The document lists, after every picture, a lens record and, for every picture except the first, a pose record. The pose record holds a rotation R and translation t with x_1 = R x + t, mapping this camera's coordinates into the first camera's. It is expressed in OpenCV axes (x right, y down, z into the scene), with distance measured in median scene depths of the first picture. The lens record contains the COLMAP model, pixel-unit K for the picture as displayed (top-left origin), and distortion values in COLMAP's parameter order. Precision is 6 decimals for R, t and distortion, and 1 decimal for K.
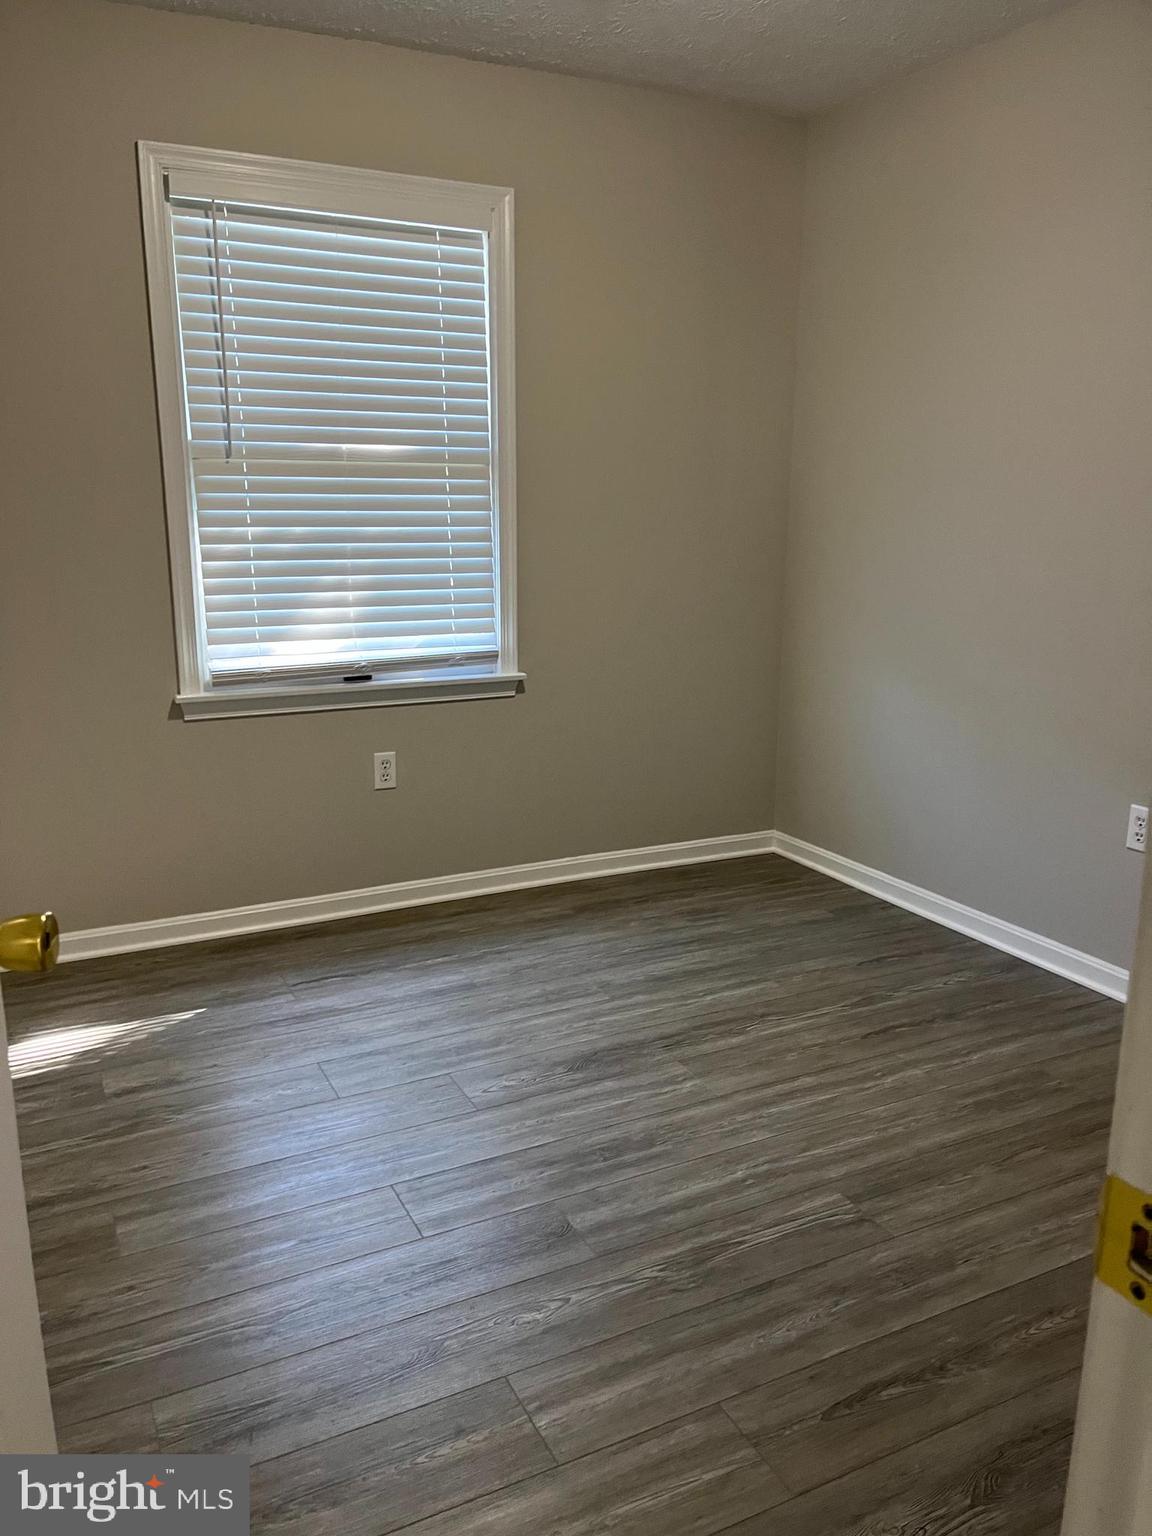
lens RADIAL K [[1157.1, 0, 574.8], [0, 1157.1, 768.6], [0, 0, 1]] dist [0.039428, -0.000242]
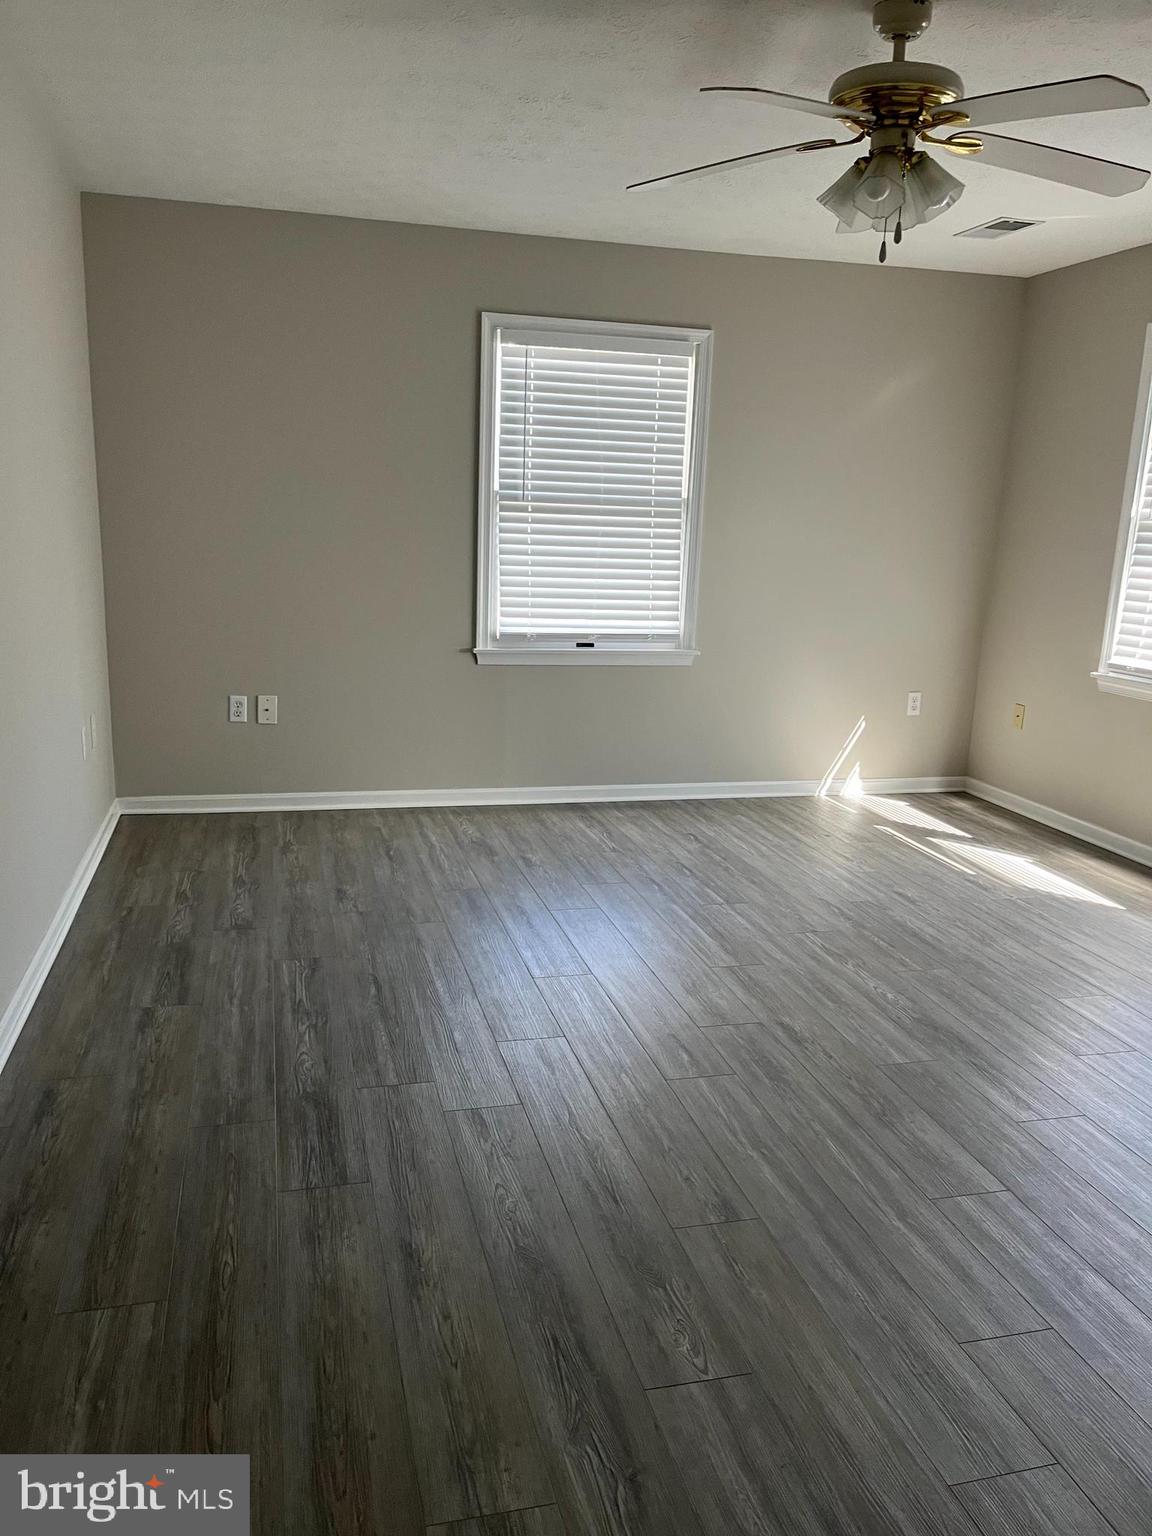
lens RADIAL K [[1157.1, 0, 577.8], [0, 1157.1, 767.5], [0, 0, 1]] dist [0.039428, -0.000242]
pose [[0.985676, 0.073031, -0.152018, 0.049110], [-0.072658, 0.997325, 0.008010, 0.074827], [0.152196, 0.003150, 0.988345, -0.530171]]
